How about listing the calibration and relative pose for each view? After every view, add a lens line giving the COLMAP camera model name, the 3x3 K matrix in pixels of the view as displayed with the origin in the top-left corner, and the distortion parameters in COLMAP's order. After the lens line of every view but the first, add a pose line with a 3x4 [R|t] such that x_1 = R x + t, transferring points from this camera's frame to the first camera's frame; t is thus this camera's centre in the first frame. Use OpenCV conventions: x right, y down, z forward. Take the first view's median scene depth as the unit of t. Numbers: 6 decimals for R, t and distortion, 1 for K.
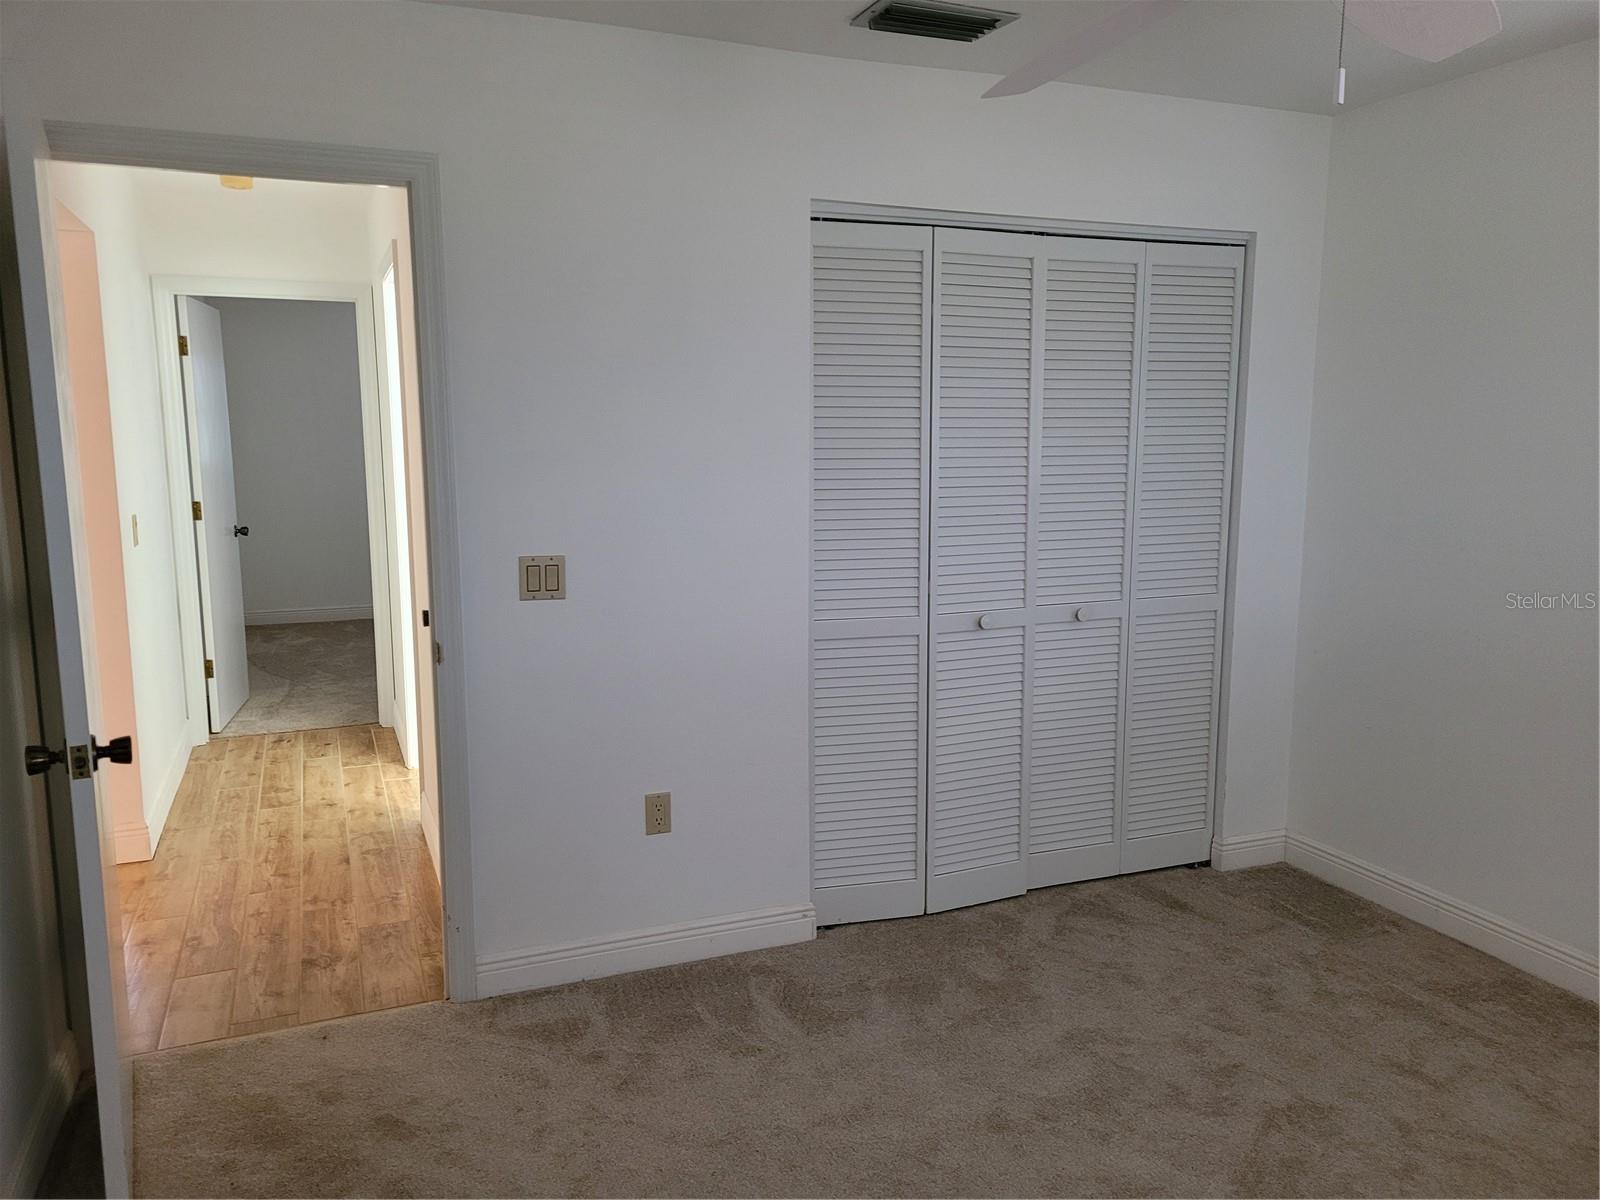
lens RADIAL K [[1200.2, 0, 809.0], [0, 1200.2, 604.2], [0, 0, 1]] dist [0.059220, -0.048627]
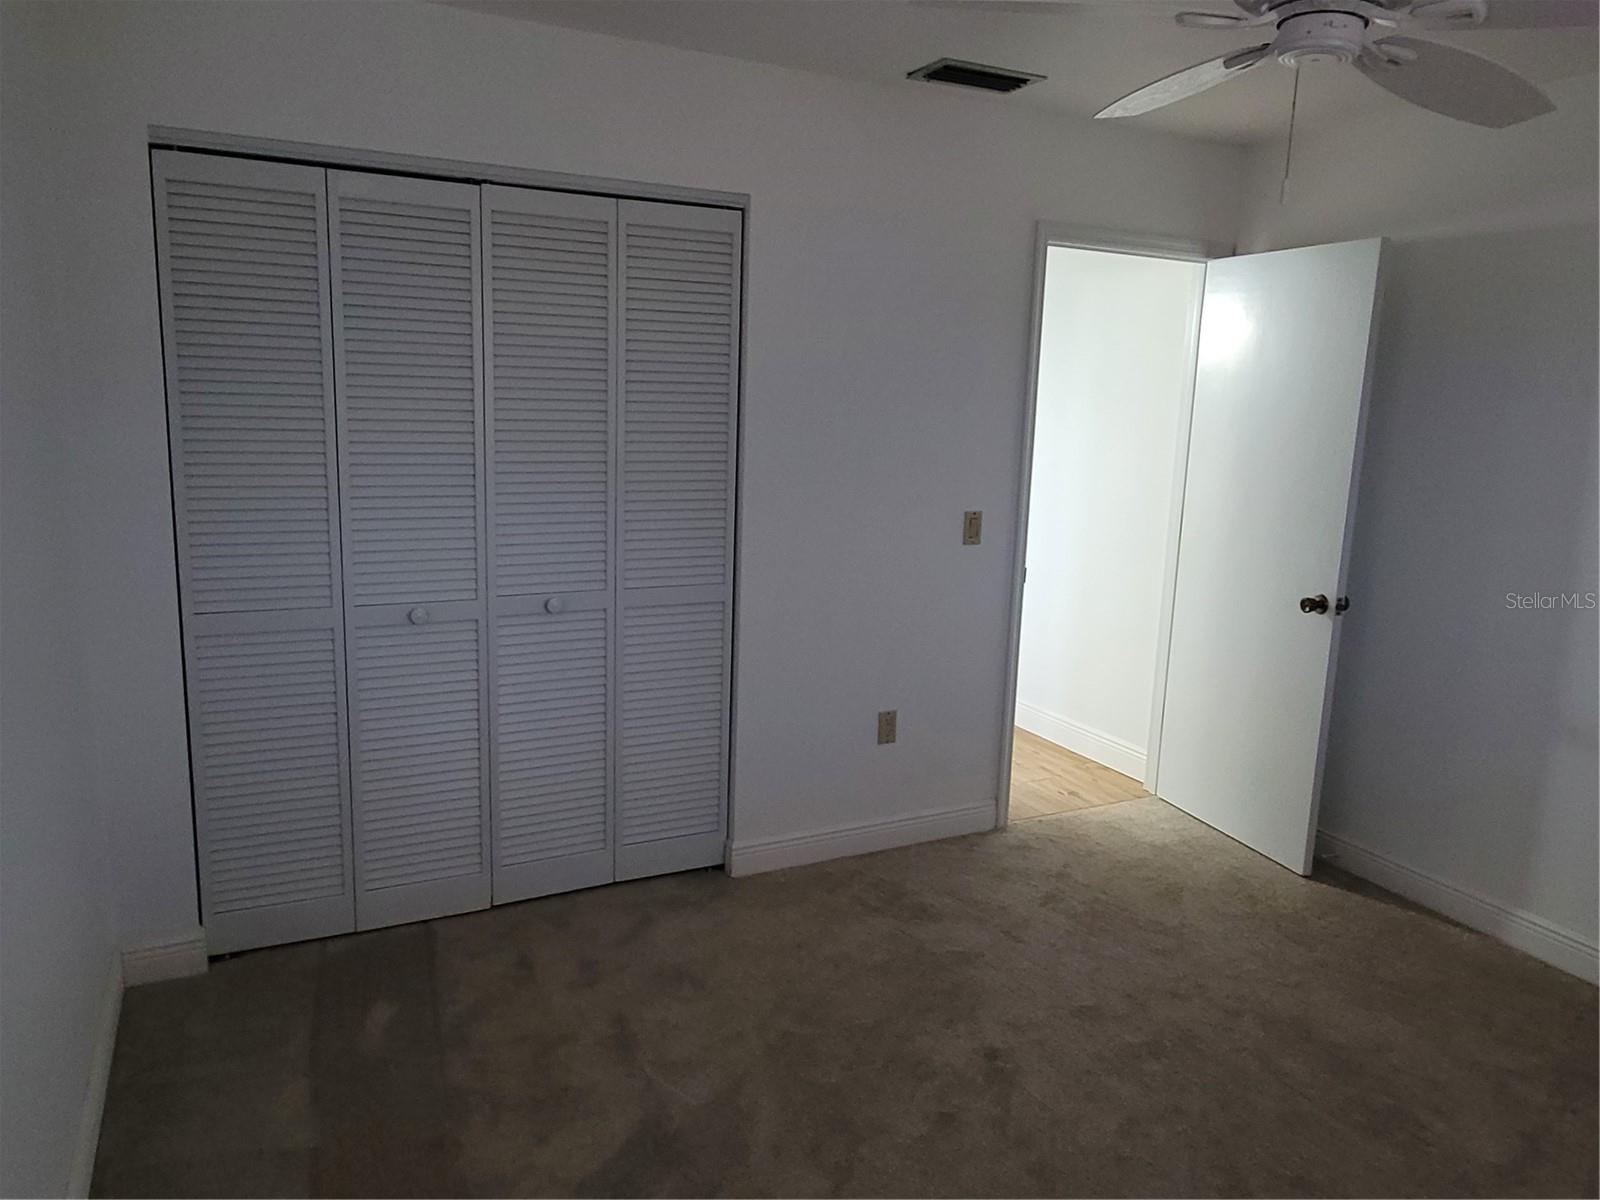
lens RADIAL K [[1114.9, 0, 766.9], [0, 1114.9, 594.0], [0, 0, 1]] dist [-0.005601, 0.003381]
pose [[0.997798, 0.013694, 0.064896, 0.350154], [-0.015336, 0.999573, 0.024879, -0.025114], [-0.064528, -0.025820, 0.997582, 0.152427]]
